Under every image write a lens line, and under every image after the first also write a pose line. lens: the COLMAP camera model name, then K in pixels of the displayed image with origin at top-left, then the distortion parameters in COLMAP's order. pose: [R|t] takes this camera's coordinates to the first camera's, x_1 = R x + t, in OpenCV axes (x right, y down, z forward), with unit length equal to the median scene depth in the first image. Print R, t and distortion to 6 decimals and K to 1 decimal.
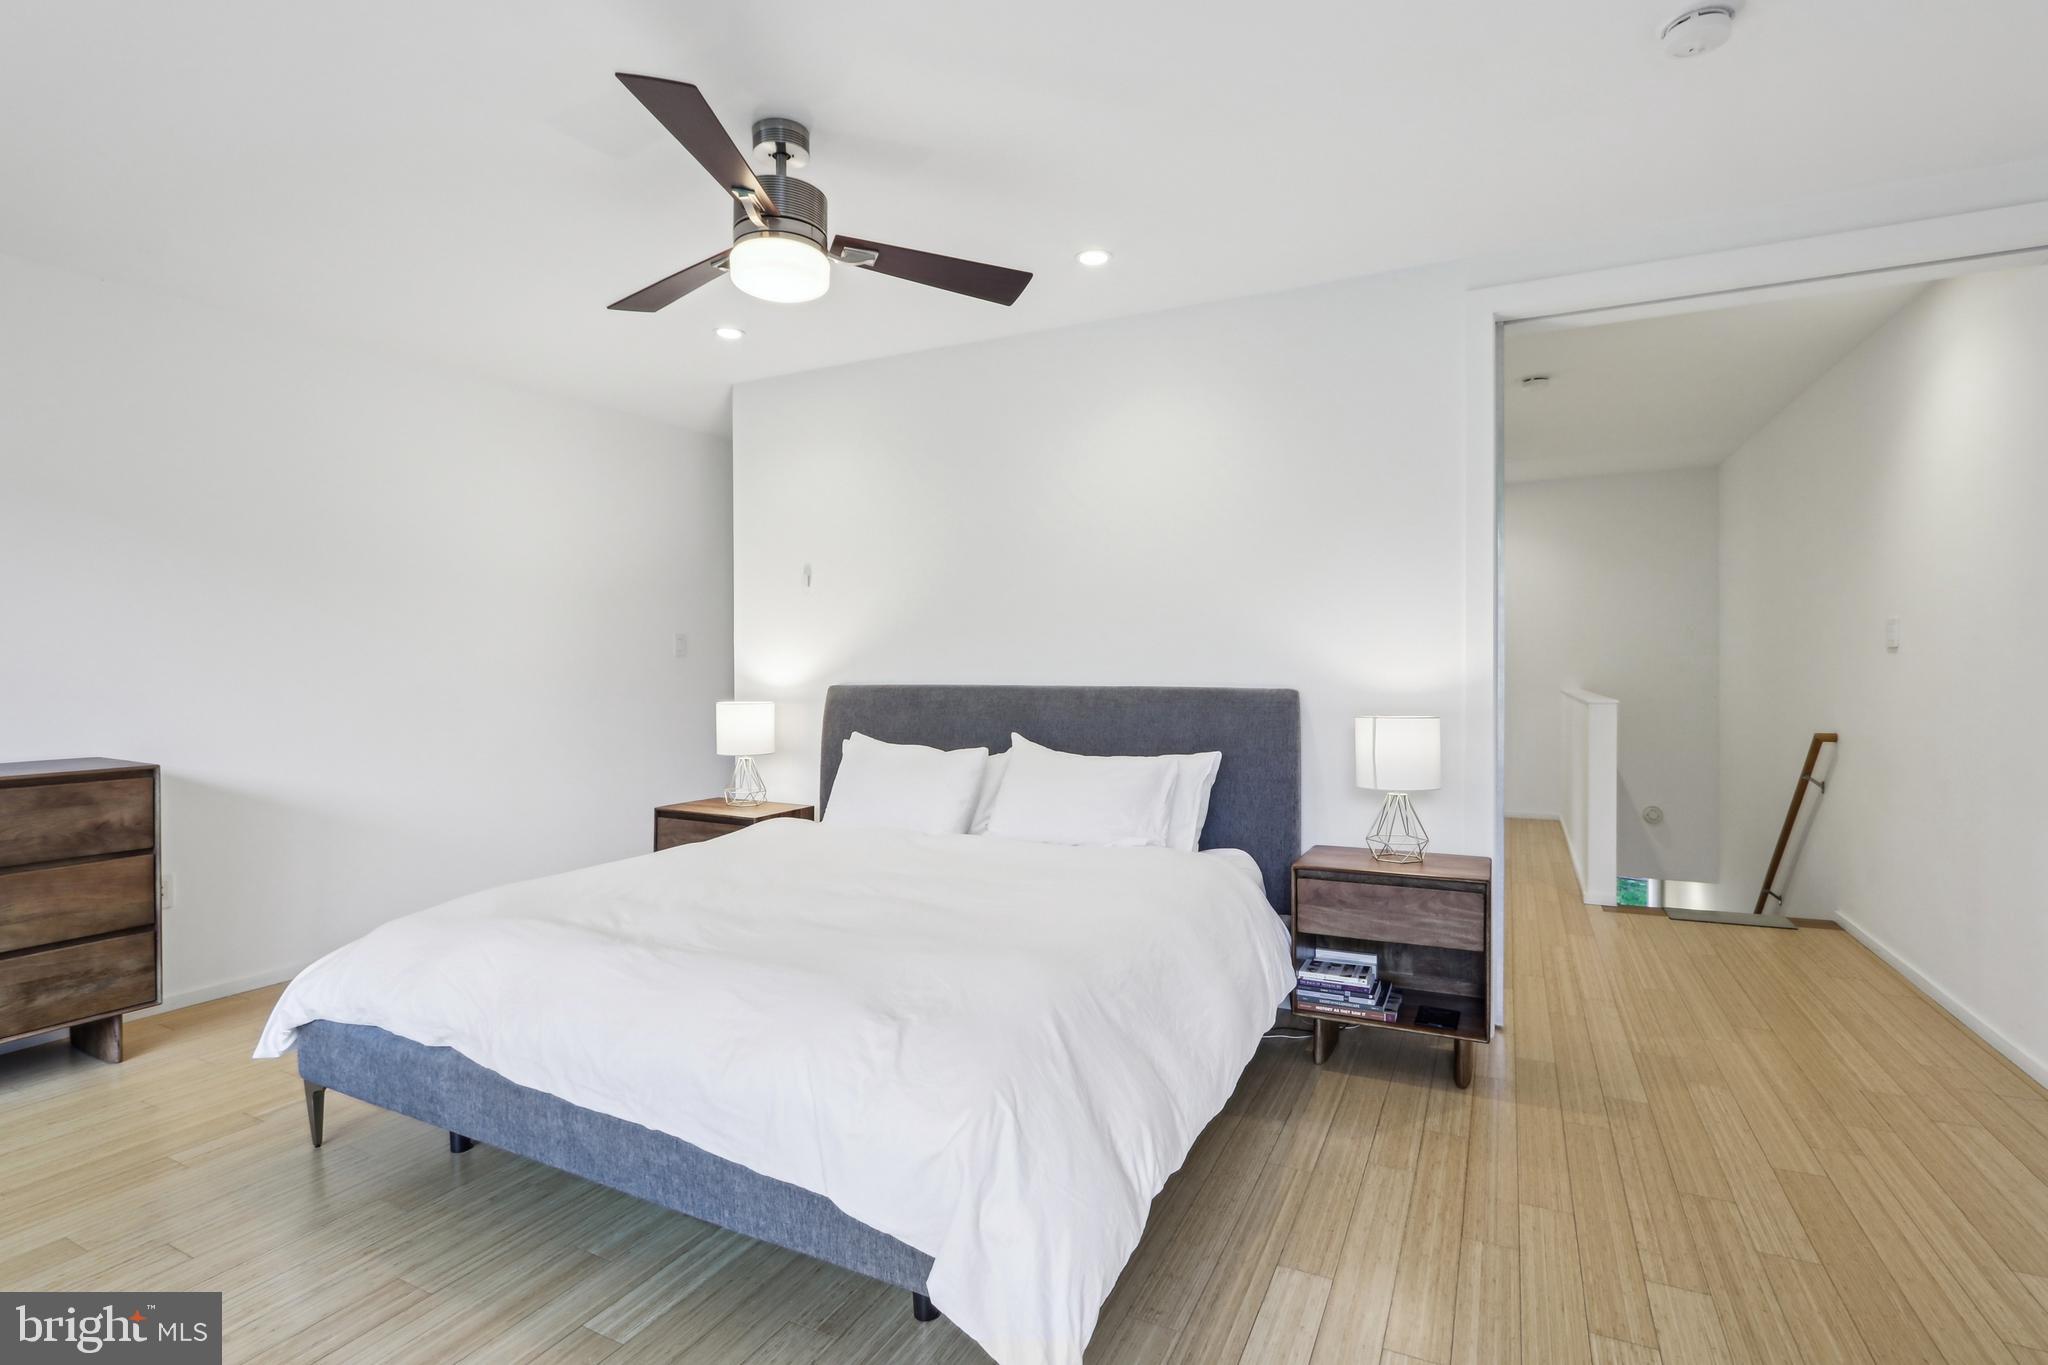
lens RADIAL K [[961.4, 0, 1024.0], [0, 961.4, 682.5], [0, 0, 1]] dist [-0.024359, 0.007070]
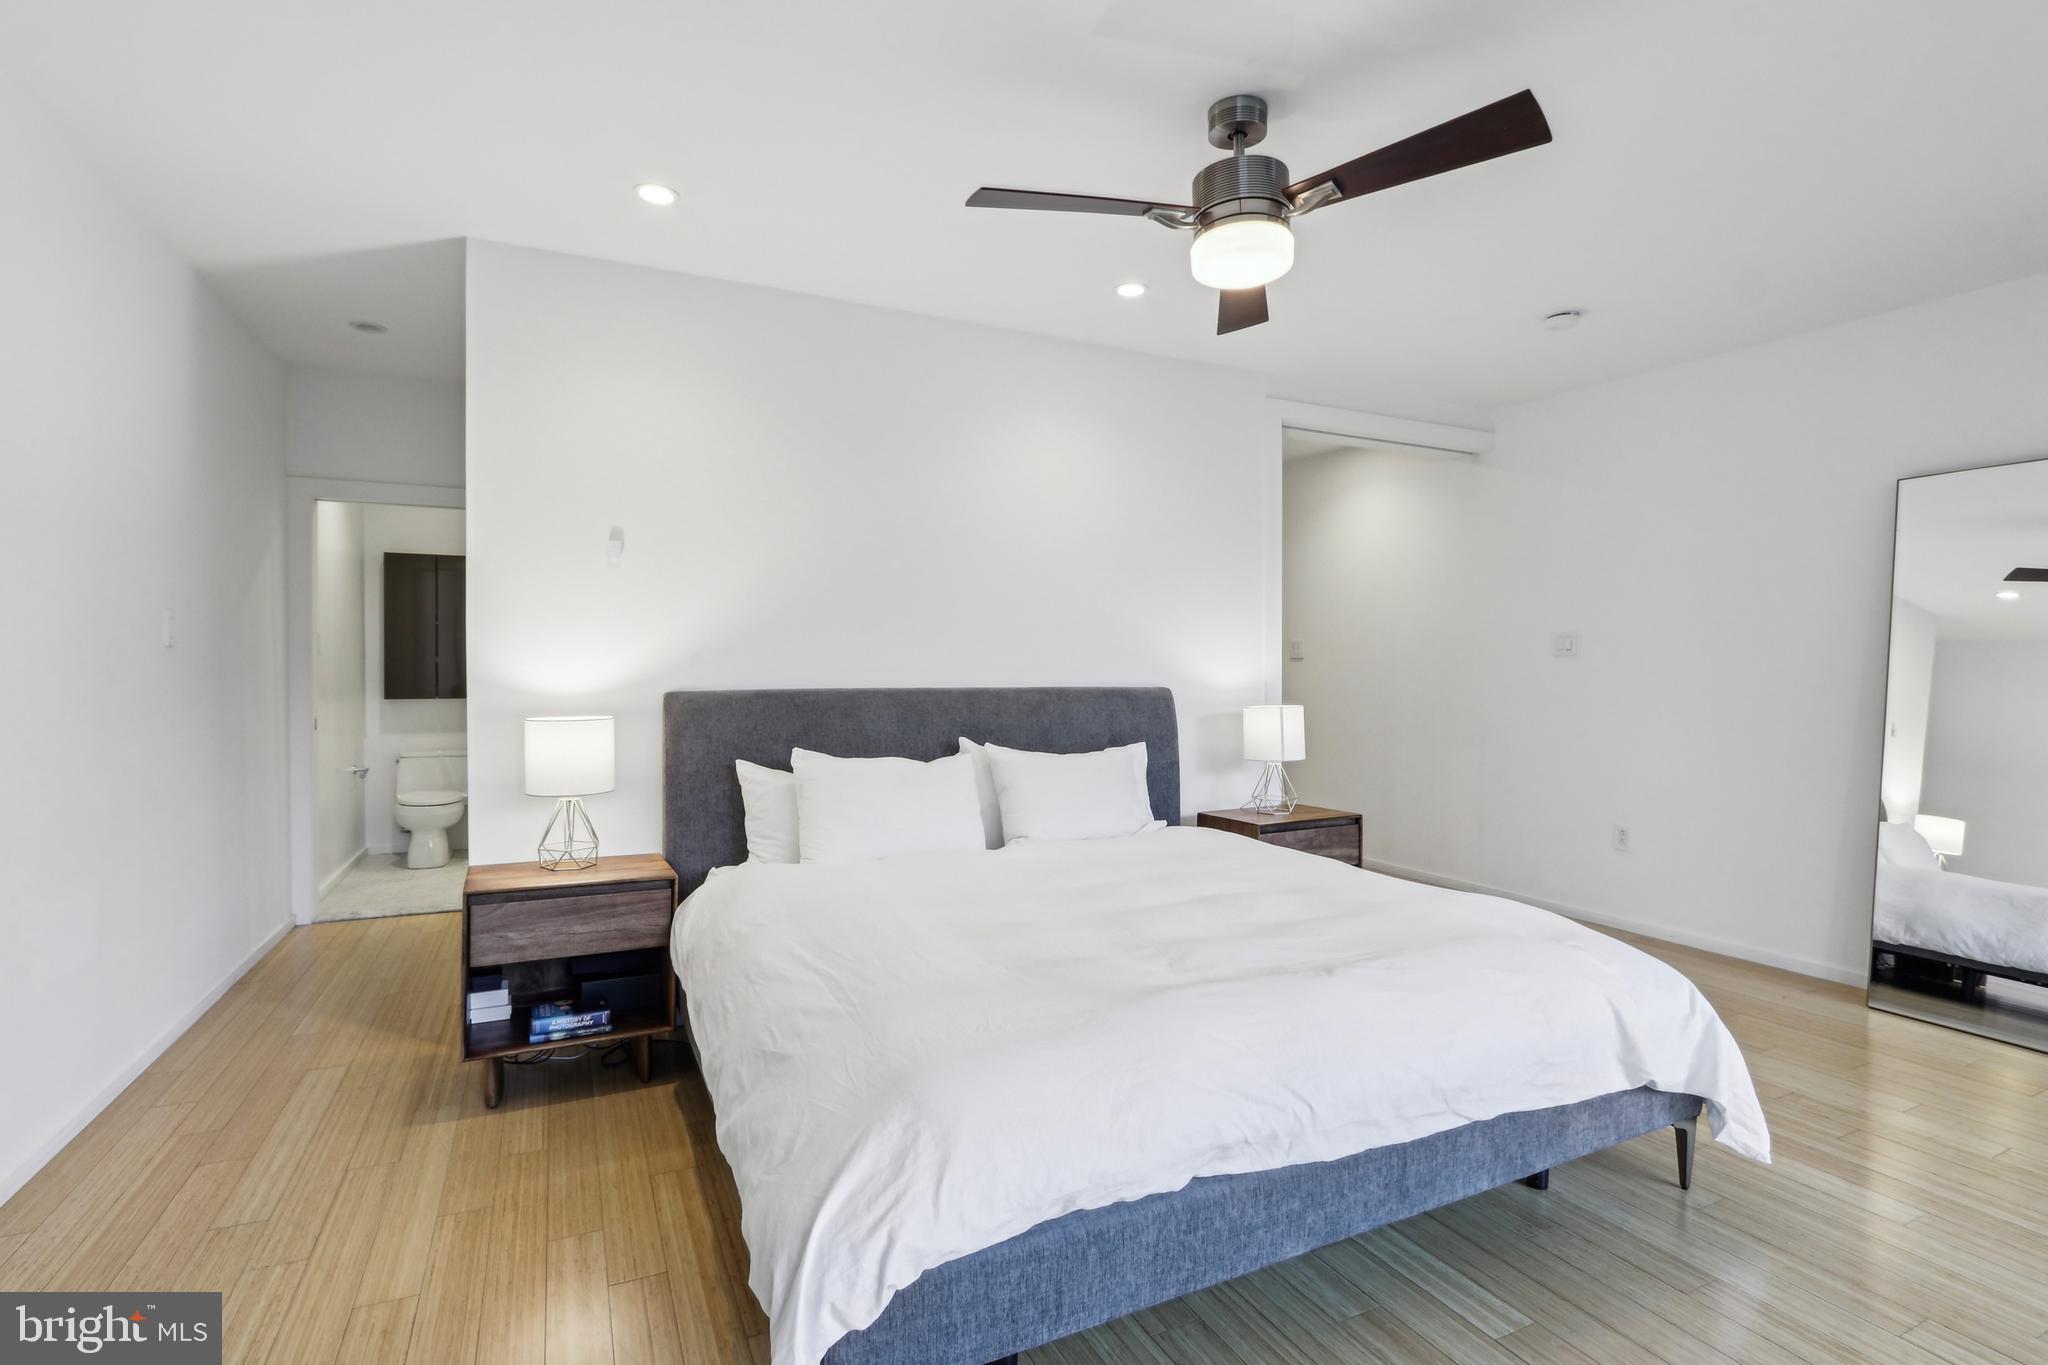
lens RADIAL K [[961.4, 0, 1024.0], [0, 961.4, 682.5], [0, 0, 1]] dist [-0.024359, 0.007070]
pose [[0.608364, -0.006948, 0.793628, -0.626023], [0.008437, 0.999962, 0.002287, -0.002453], [-0.793614, 0.005304, 0.608399, 0.321883]]
